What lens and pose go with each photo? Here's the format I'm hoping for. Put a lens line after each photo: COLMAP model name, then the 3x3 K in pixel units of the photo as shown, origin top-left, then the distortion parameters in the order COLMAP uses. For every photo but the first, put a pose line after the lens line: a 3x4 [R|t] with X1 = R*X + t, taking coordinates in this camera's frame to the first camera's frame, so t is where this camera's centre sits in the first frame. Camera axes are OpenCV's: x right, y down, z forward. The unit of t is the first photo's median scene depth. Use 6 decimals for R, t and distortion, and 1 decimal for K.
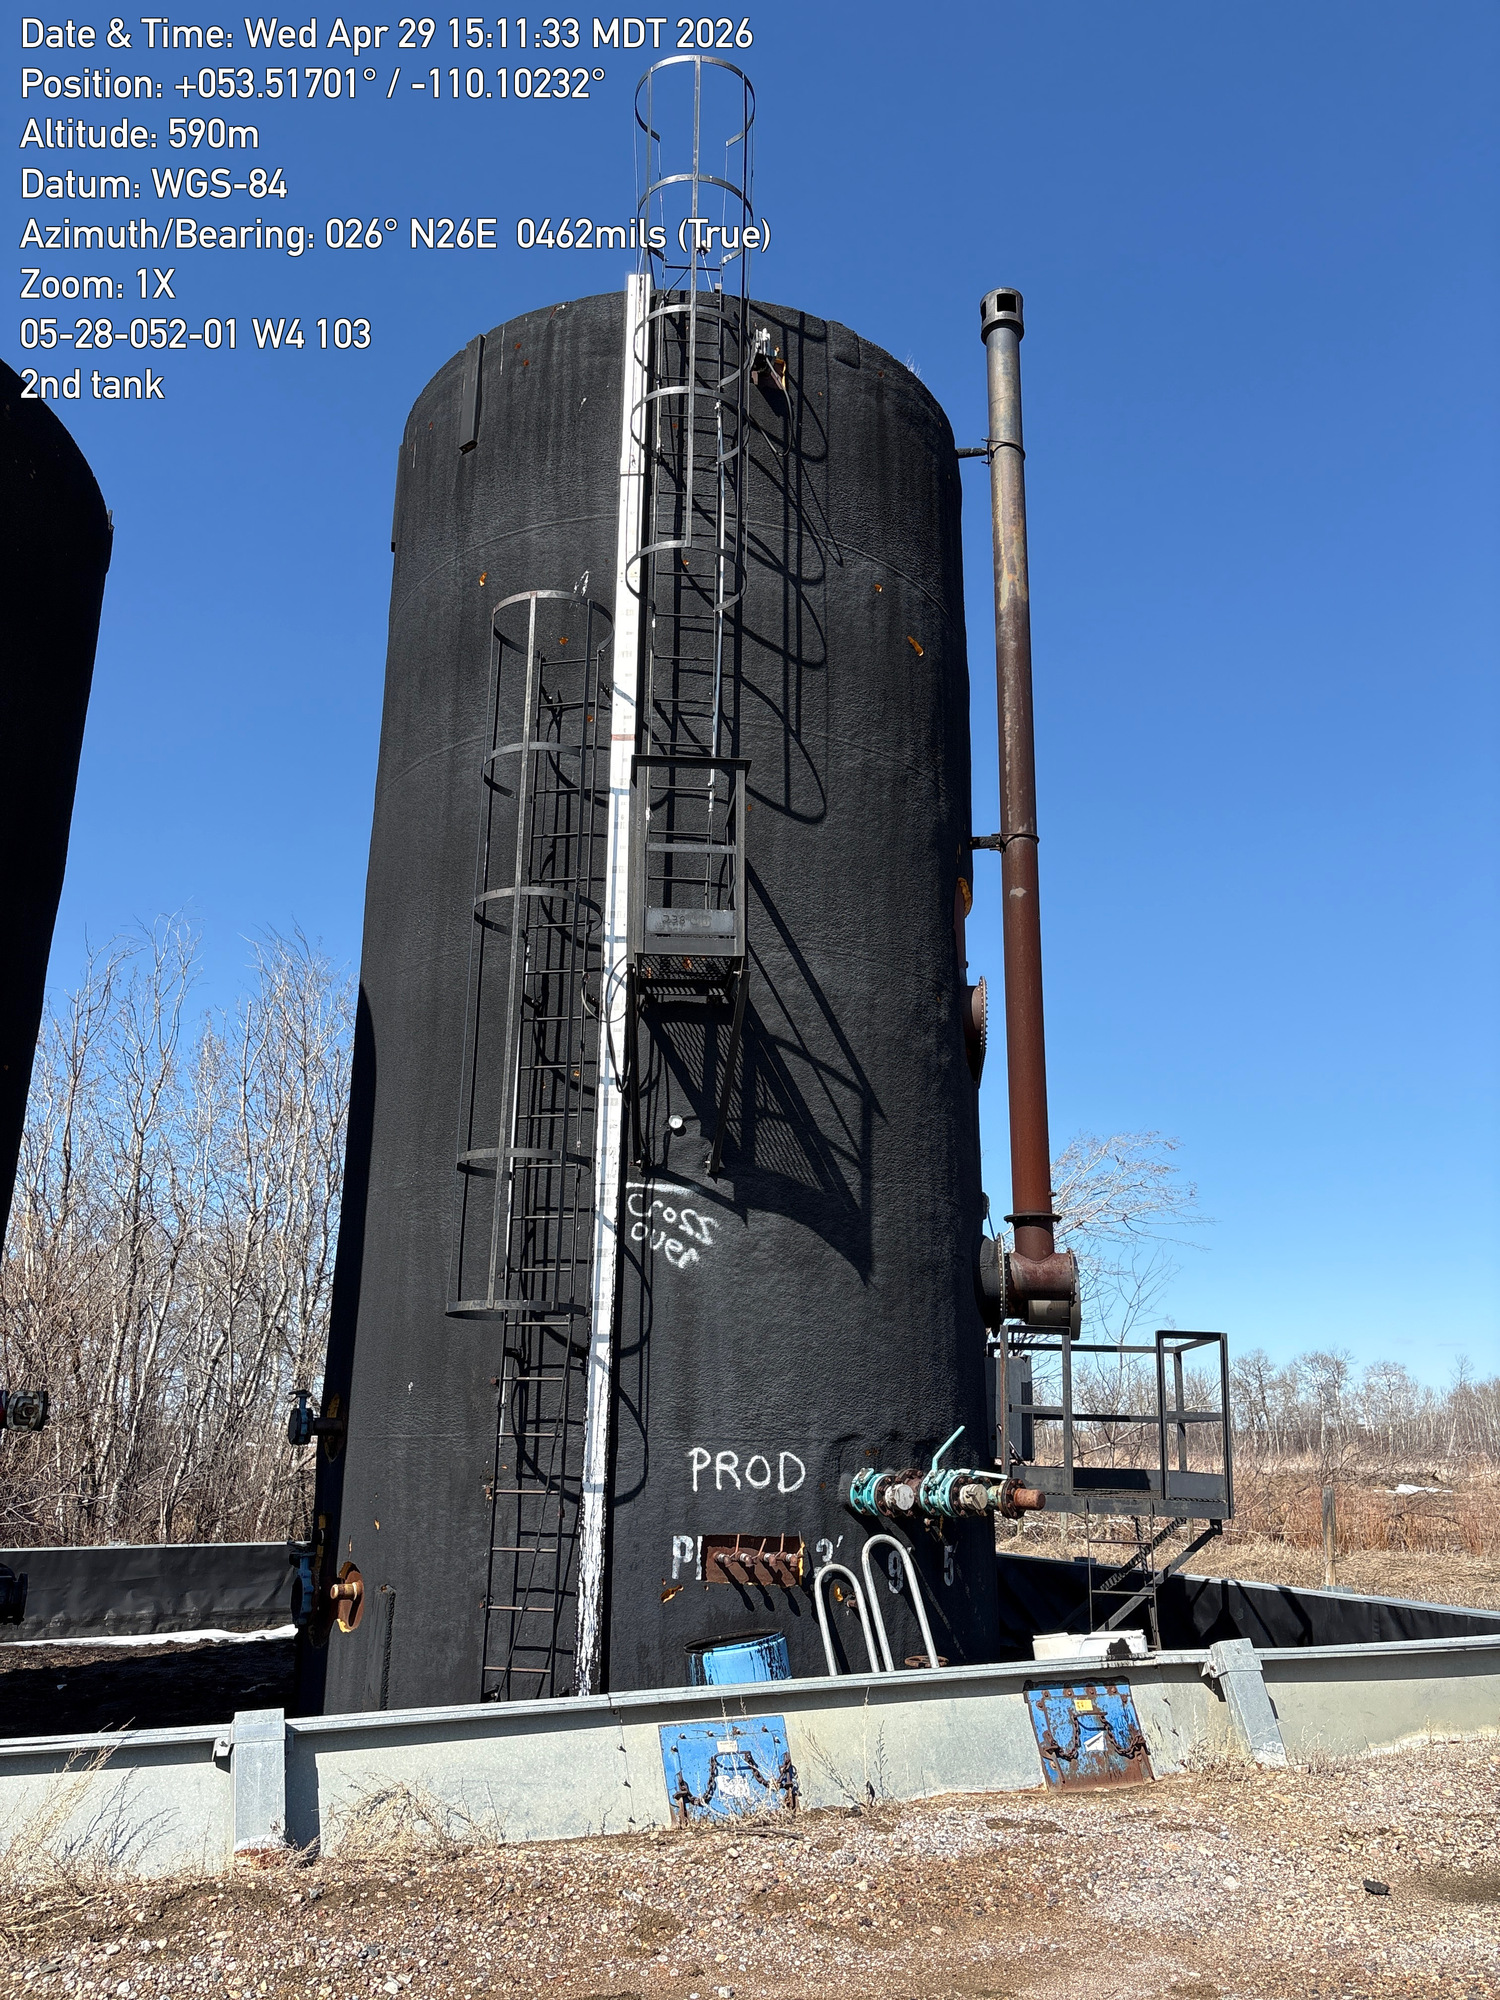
lens RADIAL K [[1514.1, 0, 768.0], [0, 1514.1, 1007.7], [0, 0, 1]] dist [0.038349, -0.045379]
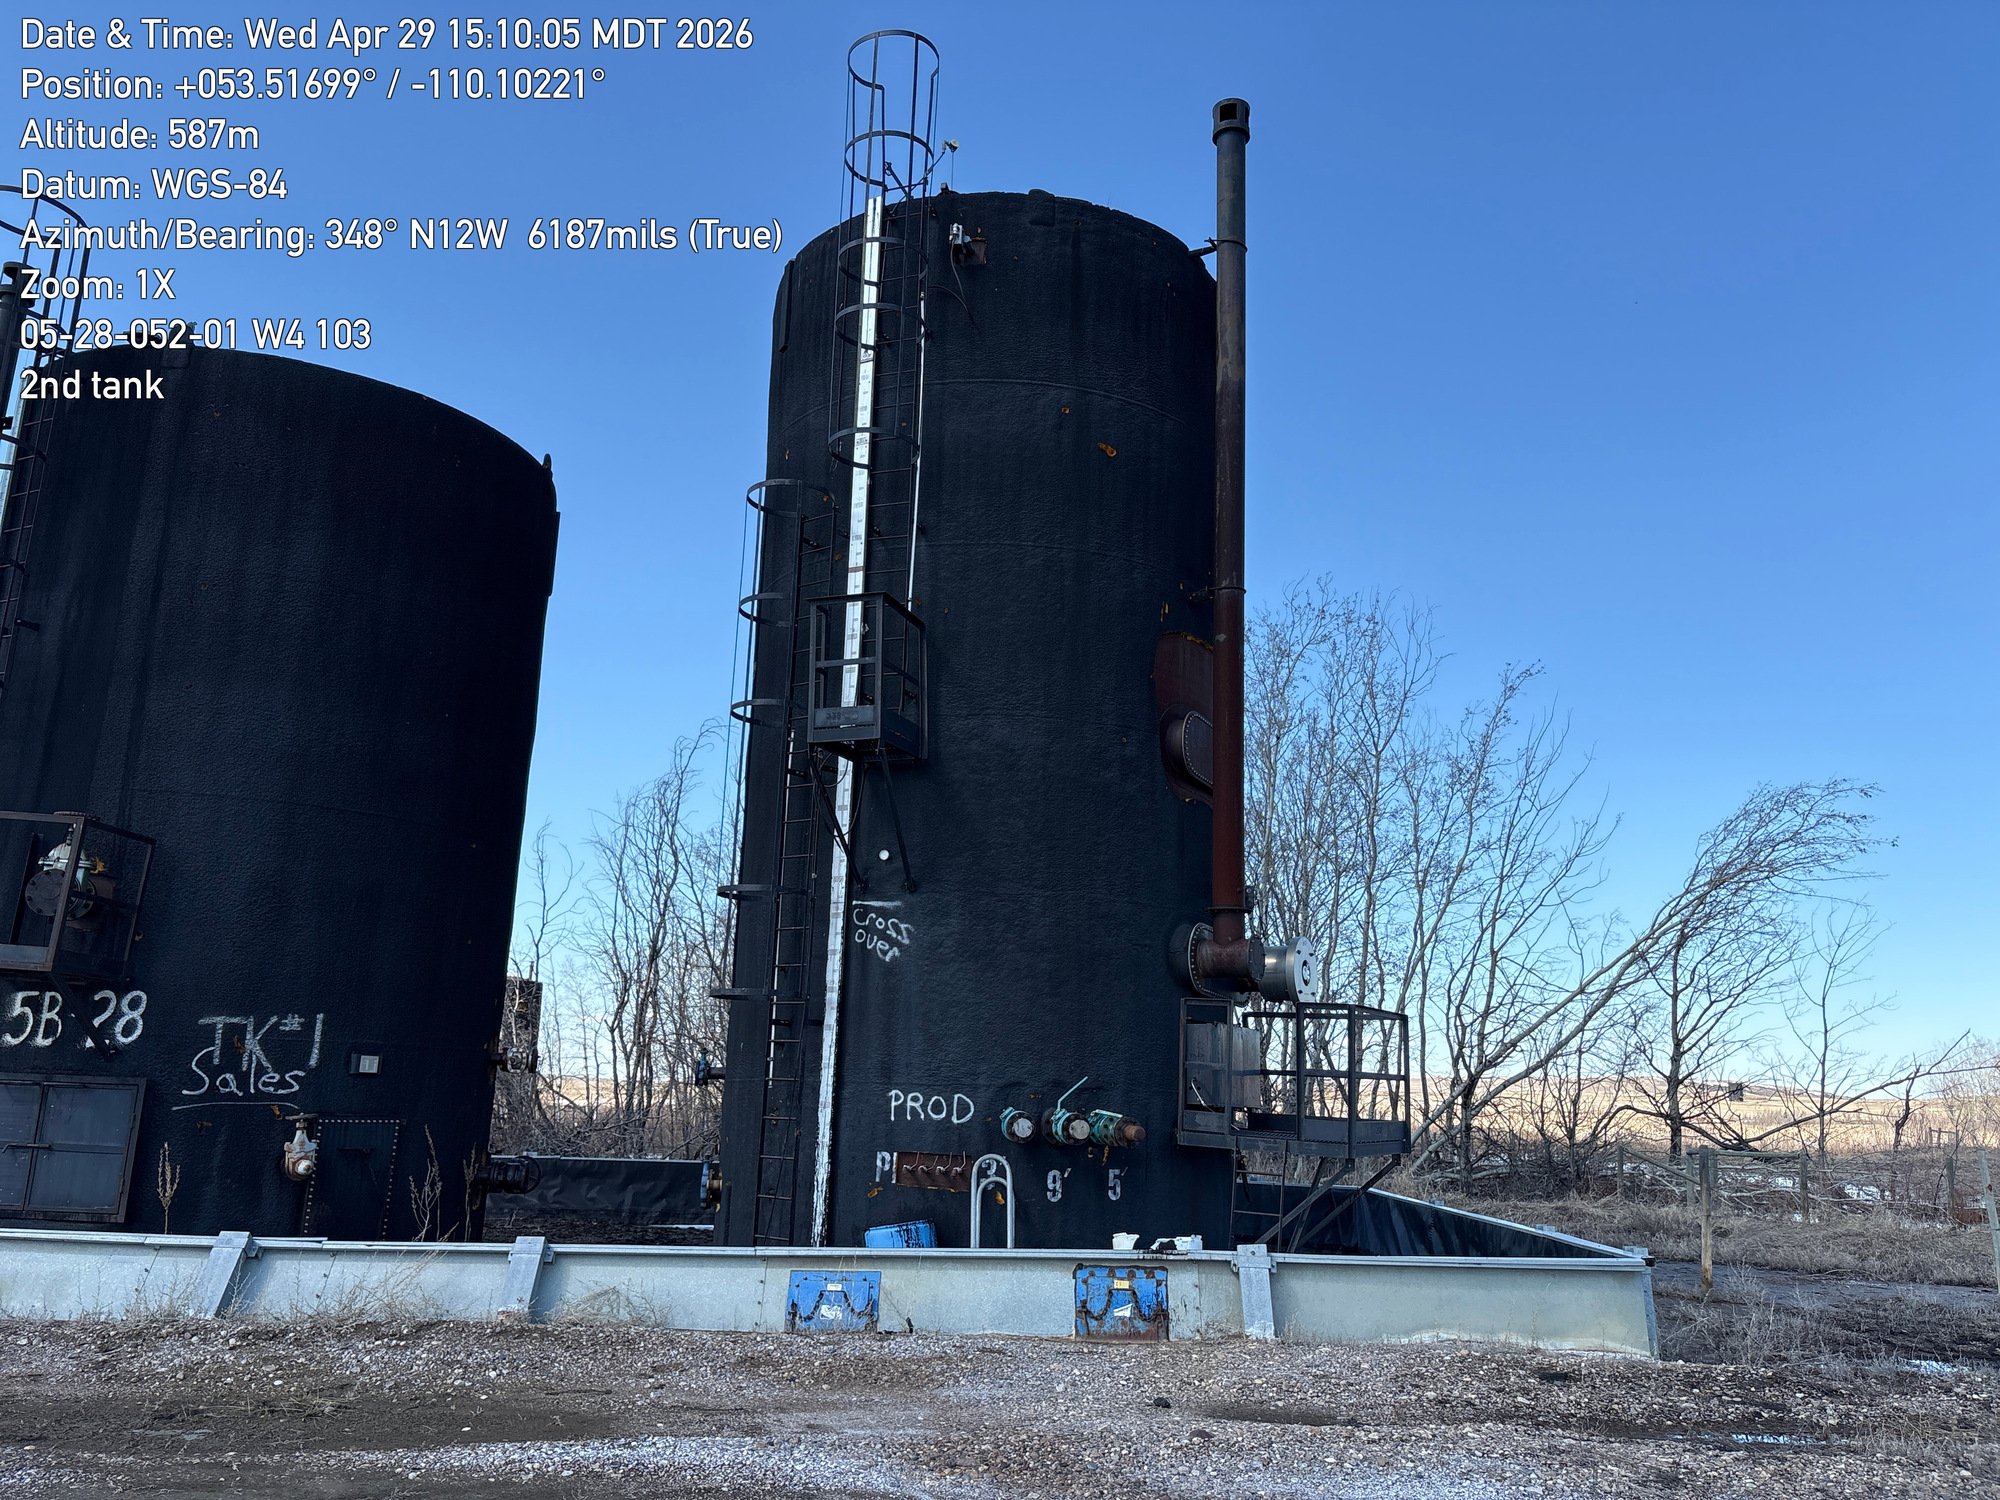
lens RADIAL K [[1514.1, 0, 992.5], [0, 1514.1, 740.4], [0, 0, 1]] dist [0.038349, -0.045379]
pose [[0.912406, -0.076727, -0.402030, 0.591019], [0.094642, 0.995201, 0.024858, -0.052593], [0.398193, -0.060730, 0.915289, -0.206900]]
